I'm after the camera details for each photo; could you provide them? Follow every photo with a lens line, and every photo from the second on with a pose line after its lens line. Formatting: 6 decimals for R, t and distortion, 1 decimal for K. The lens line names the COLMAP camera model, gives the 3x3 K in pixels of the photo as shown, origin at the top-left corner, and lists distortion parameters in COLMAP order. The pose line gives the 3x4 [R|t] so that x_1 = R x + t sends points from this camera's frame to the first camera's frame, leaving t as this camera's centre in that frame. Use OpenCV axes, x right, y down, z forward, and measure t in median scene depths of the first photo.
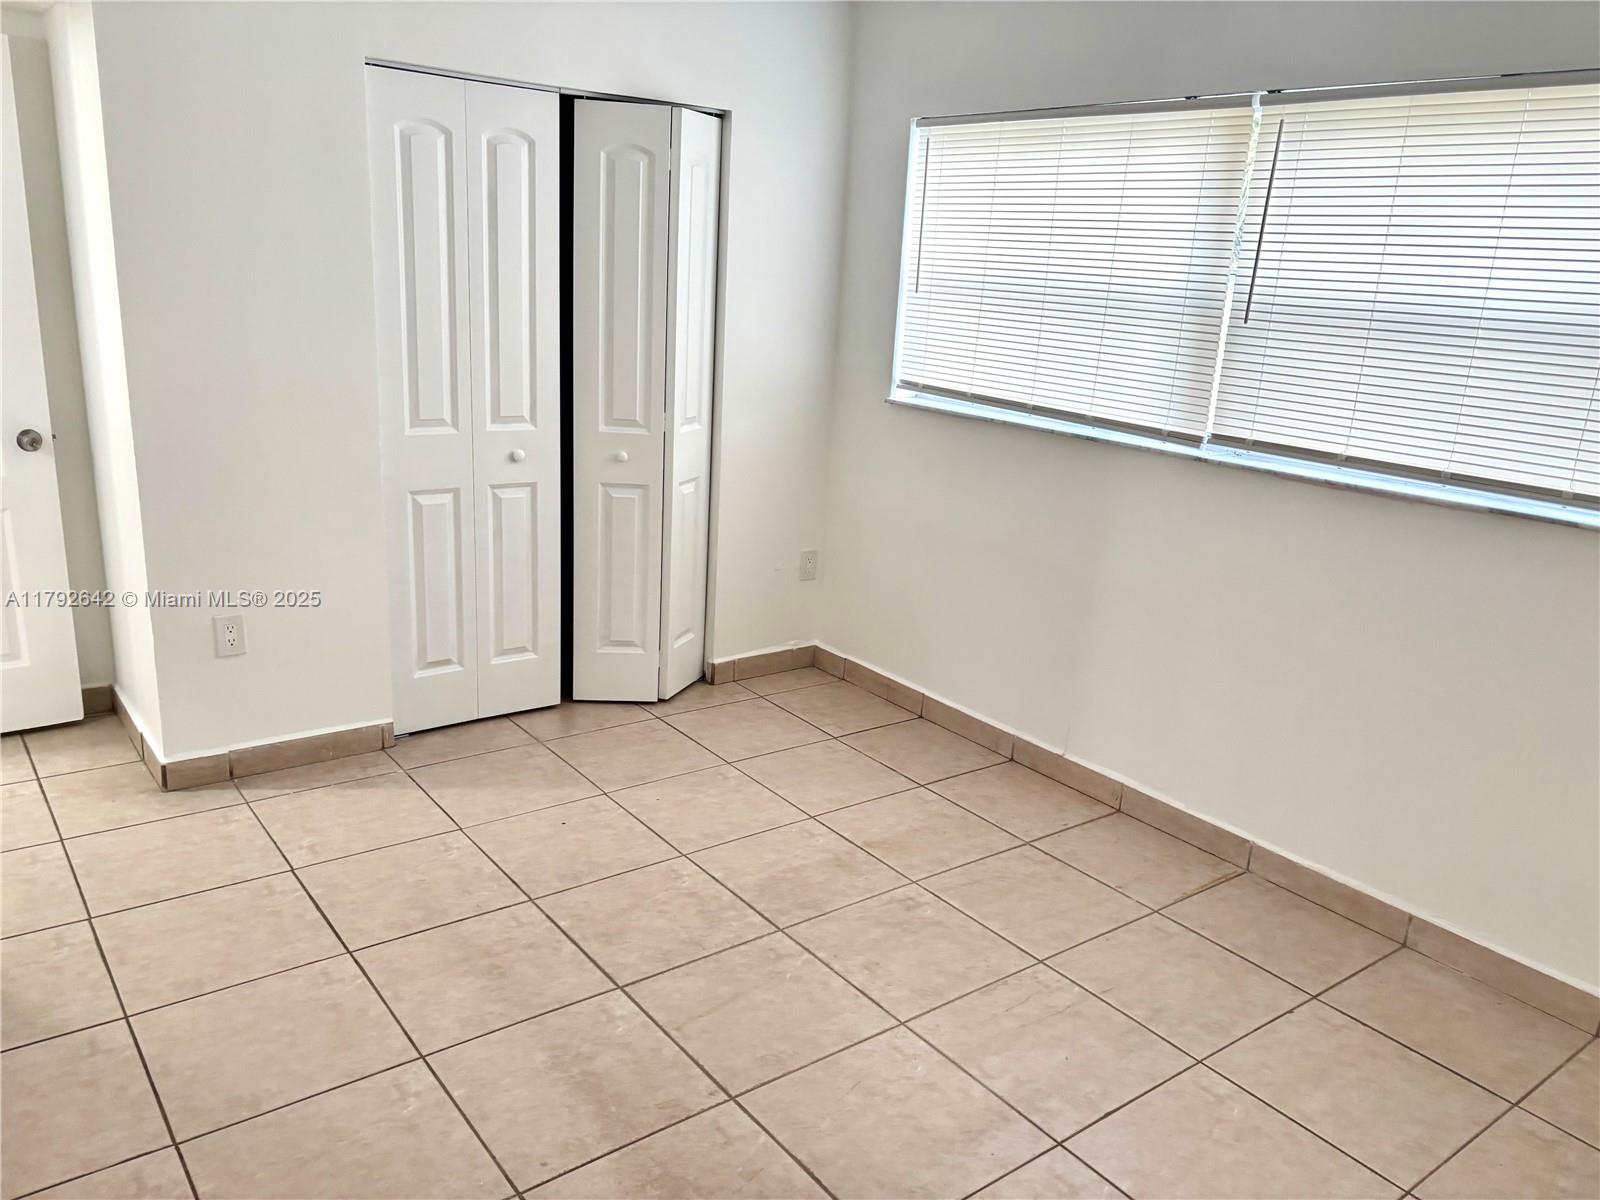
lens RADIAL K [[1209.0, 0, 804.1], [0, 1209.0, 605.4], [0, 0, 1]] dist [0.050743, -0.040456]
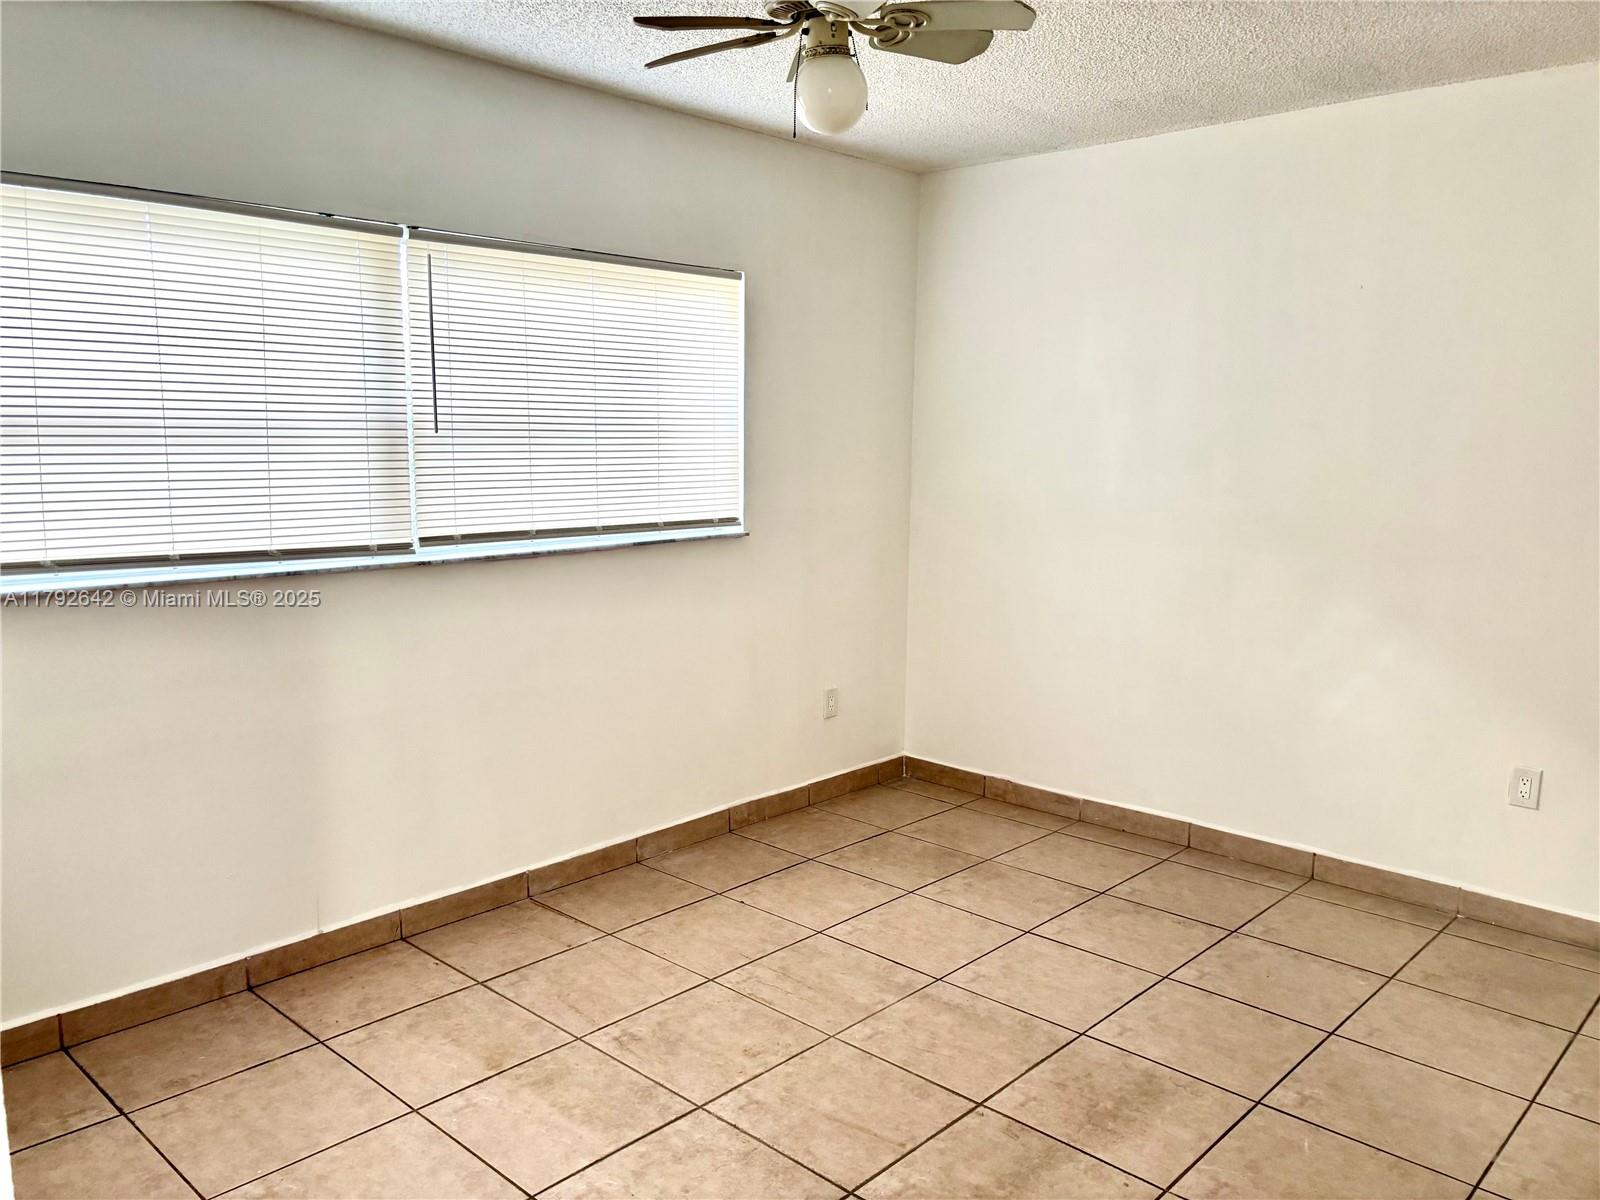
lens RADIAL K [[1209.0, 0, 803.9], [0, 1209.0, 604.2], [0, 0, 1]] dist [0.050743, -0.040456]
pose [[-0.152387, -0.202426, 0.967368, -0.777155], [0.259108, 0.936381, 0.236758, -0.261729], [-0.953751, 0.286732, -0.090243, 0.832310]]
